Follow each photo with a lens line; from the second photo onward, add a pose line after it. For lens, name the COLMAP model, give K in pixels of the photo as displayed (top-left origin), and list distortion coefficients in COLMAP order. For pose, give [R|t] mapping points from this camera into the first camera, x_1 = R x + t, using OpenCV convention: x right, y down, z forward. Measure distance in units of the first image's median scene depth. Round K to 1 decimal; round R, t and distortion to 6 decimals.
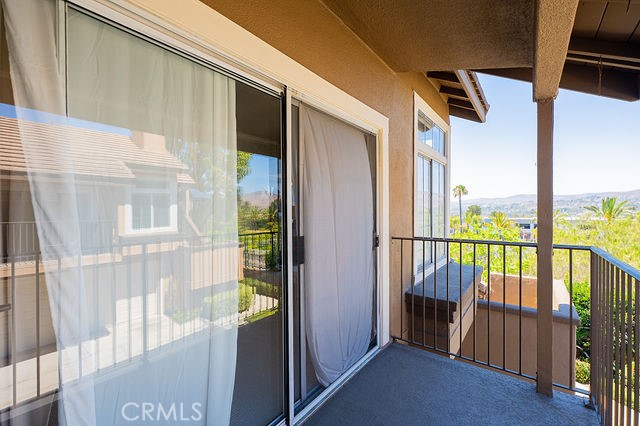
lens RADIAL K [[281.3, 0, 320.1], [0, 281.3, 213.0], [0, 0, 1]] dist [-0.000626, 0.000511]
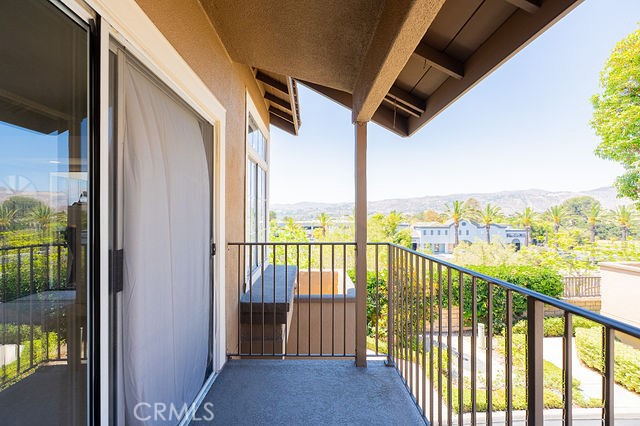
lens RADIAL K [[281.3, 0, 318.4], [0, 281.3, 213.7], [0, 0, 1]] dist [-0.000626, 0.000511]
pose [[0.782932, 0.007283, 0.622065, -0.078123], [0.001687, 0.999903, -0.013830, 0.005322], [-0.622105, 0.011878, 0.782844, 0.126458]]
